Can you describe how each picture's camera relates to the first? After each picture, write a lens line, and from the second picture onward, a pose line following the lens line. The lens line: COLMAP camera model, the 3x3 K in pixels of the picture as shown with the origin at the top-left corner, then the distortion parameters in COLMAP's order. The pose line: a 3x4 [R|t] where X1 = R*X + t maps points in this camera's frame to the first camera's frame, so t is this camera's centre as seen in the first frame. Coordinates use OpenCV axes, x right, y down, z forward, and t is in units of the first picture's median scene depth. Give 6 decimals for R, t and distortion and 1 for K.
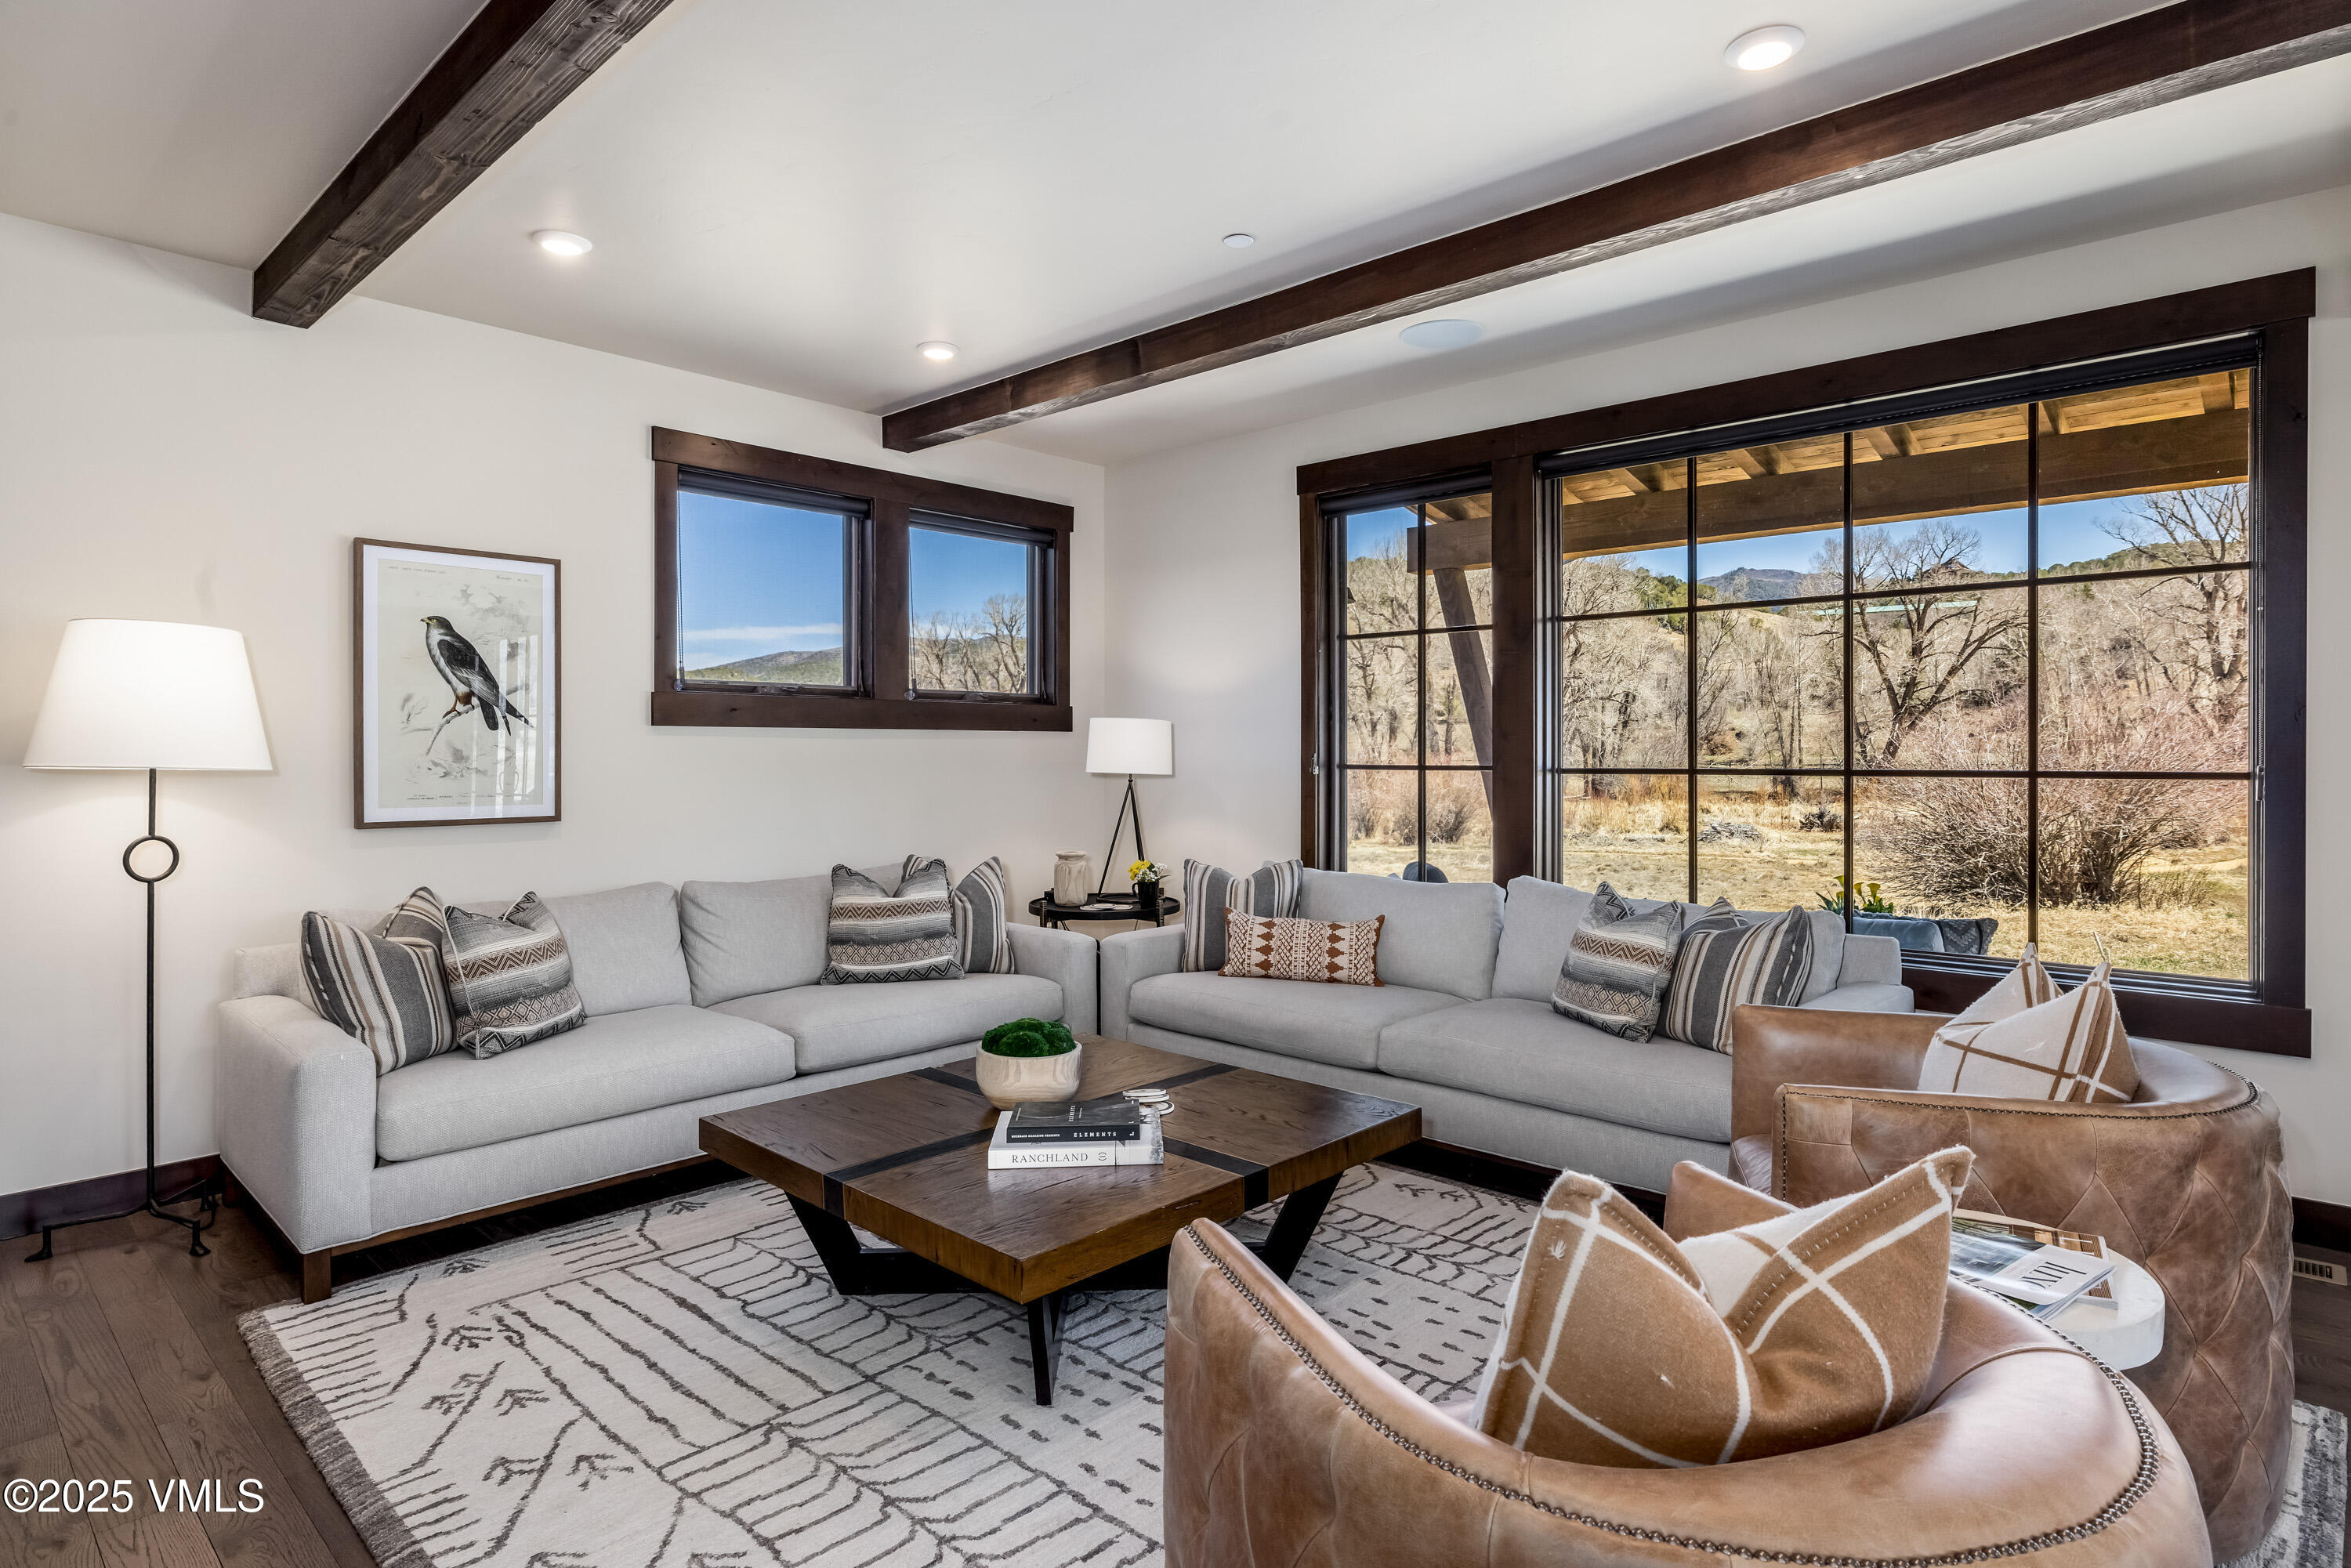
lens RADIAL K [[1234.6, 0, 1187.3], [0, 1234.6, 761.1], [0, 0, 1]] dist [0.001769, 0.000035]
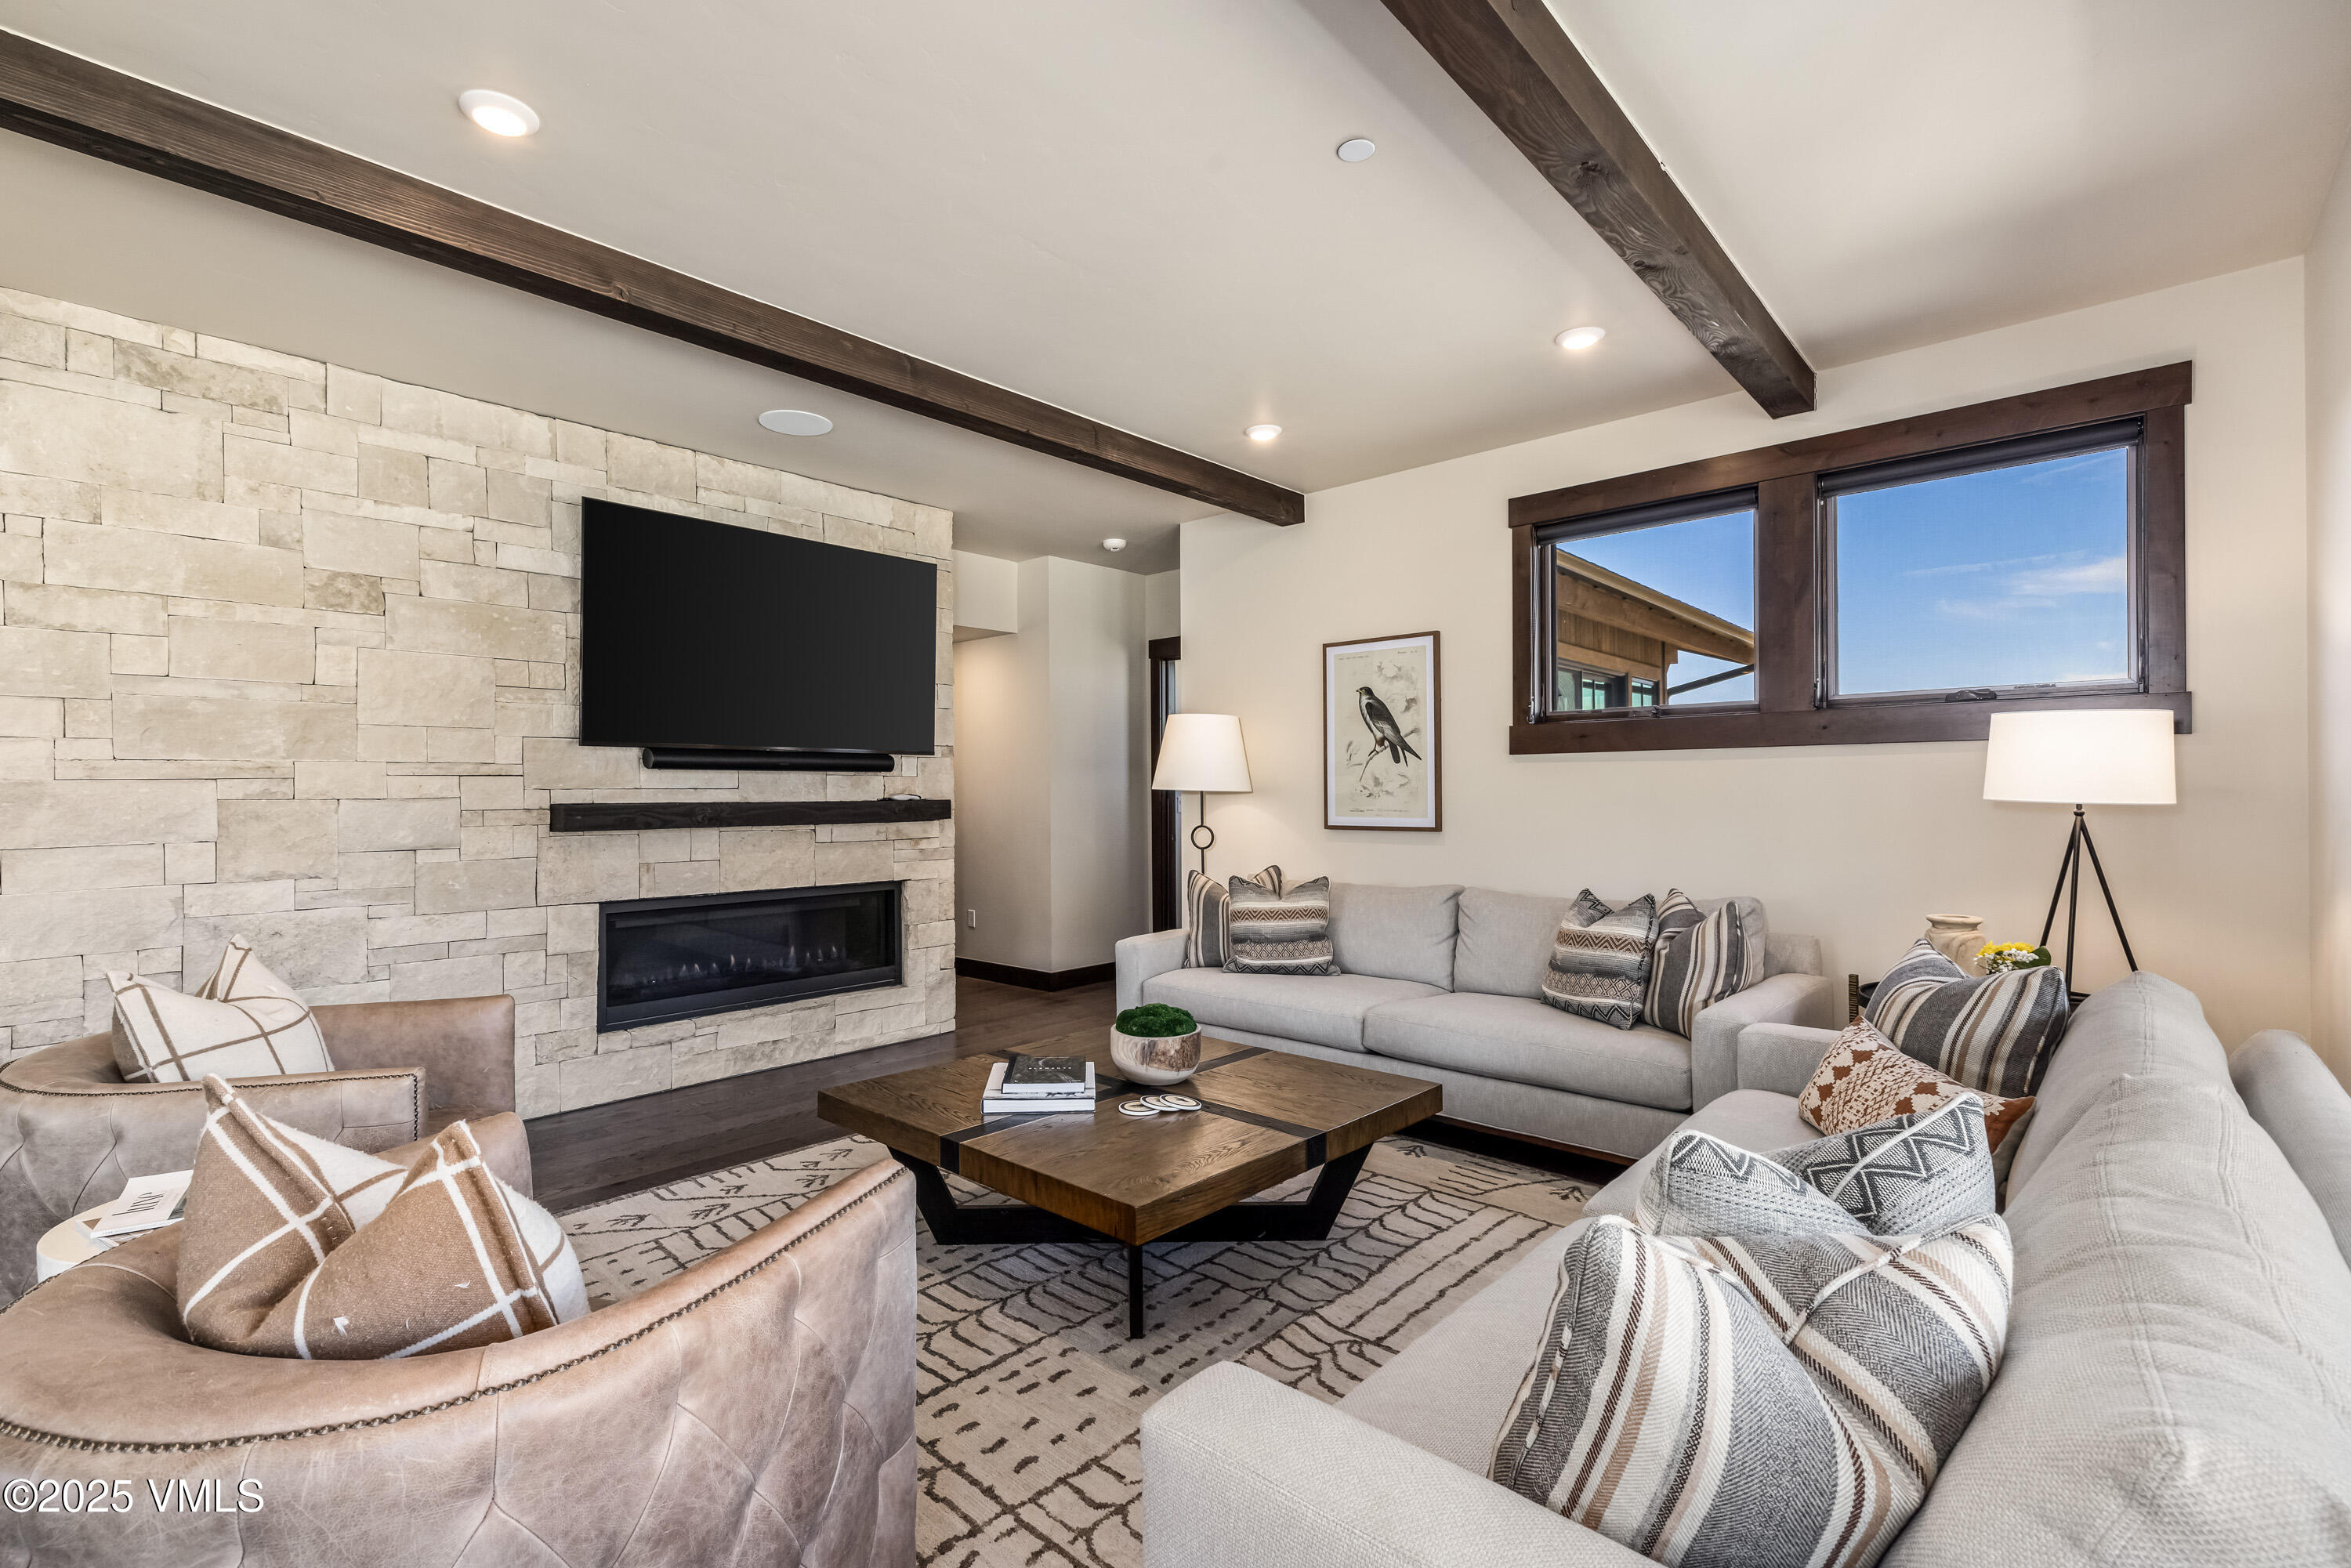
lens RADIAL K [[1048.3, 0, 1129.8], [0, 1048.3, 783.7], [0, 0, 1]] dist [0.001999, 0.000125]
pose [[-0.003178, -0.007395, -0.999968, 0.634354], [-0.001754, 0.999971, -0.007390, 0.007194], [0.999993, 0.001731, -0.003191, 0.723120]]
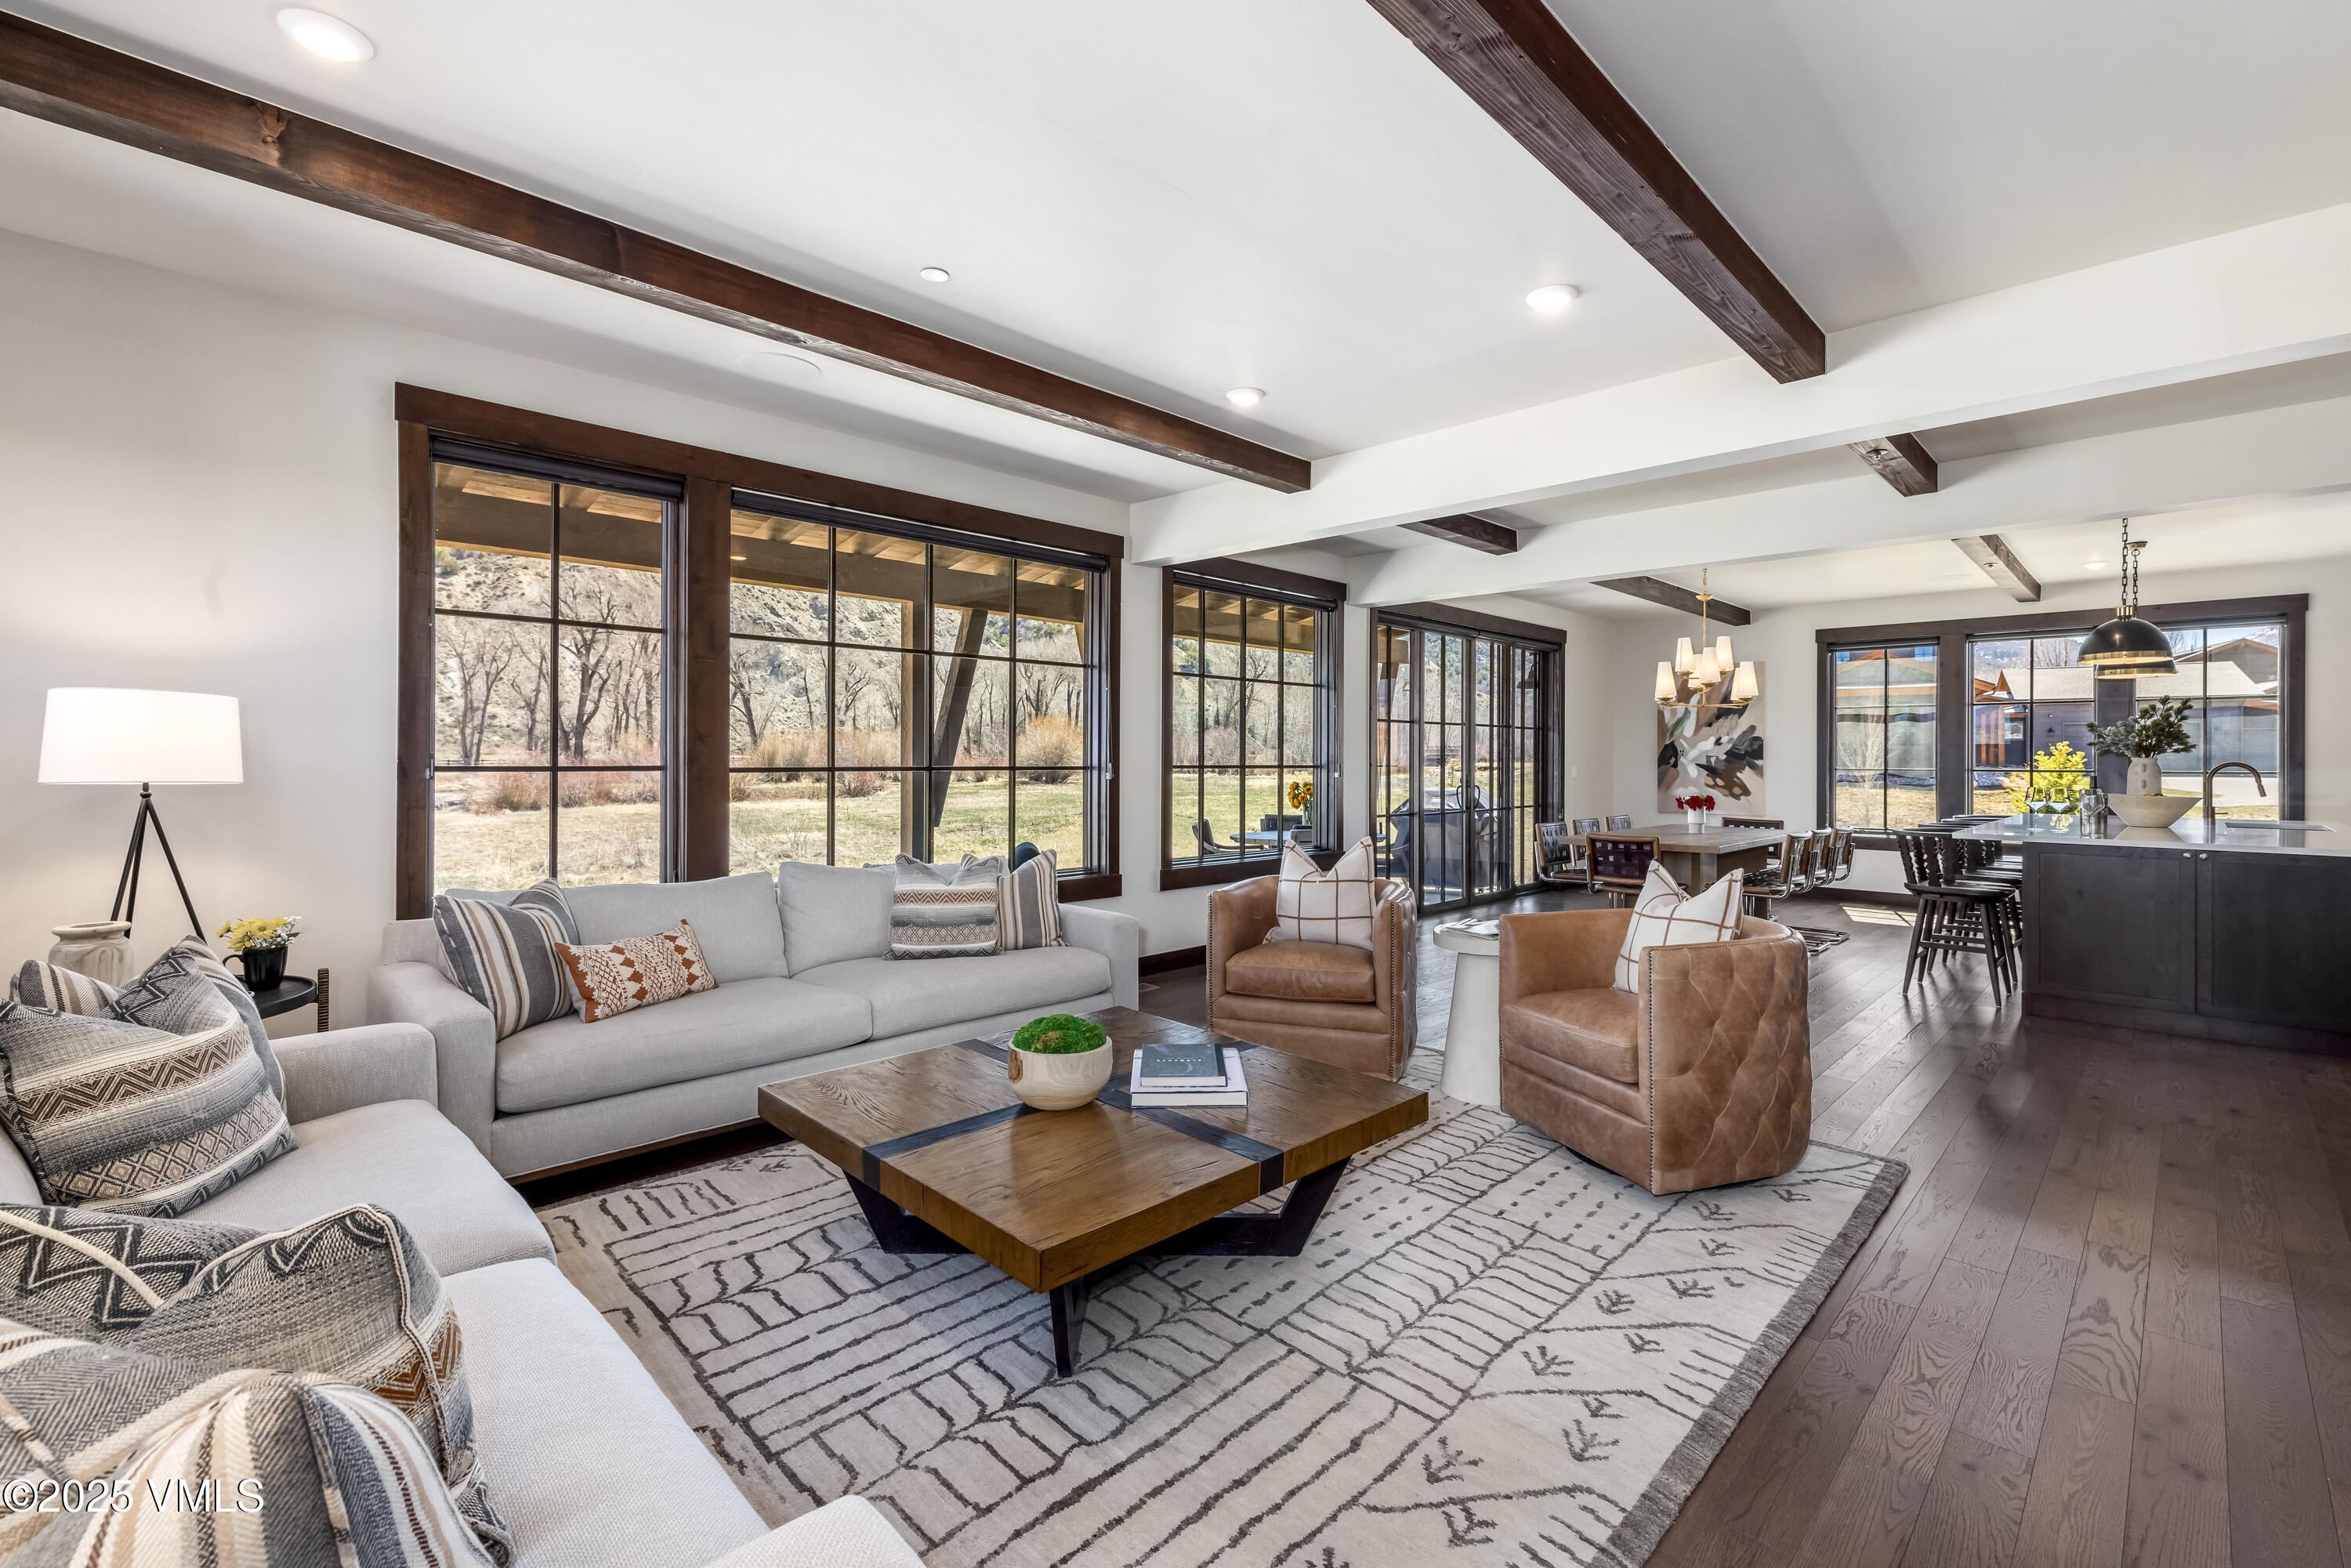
lens RADIAL K [[1035.6, 0, 1183.1], [0, 1035.6, 760.4], [0, 0, 1]] dist [-0.001343, -0.000226]
pose [[0.032161, -0.000360, 0.999483, -0.720160], [0.003242, 0.999995, 0.000256, 0.000110], [-0.999477, 0.003232, 0.032162, 0.643993]]
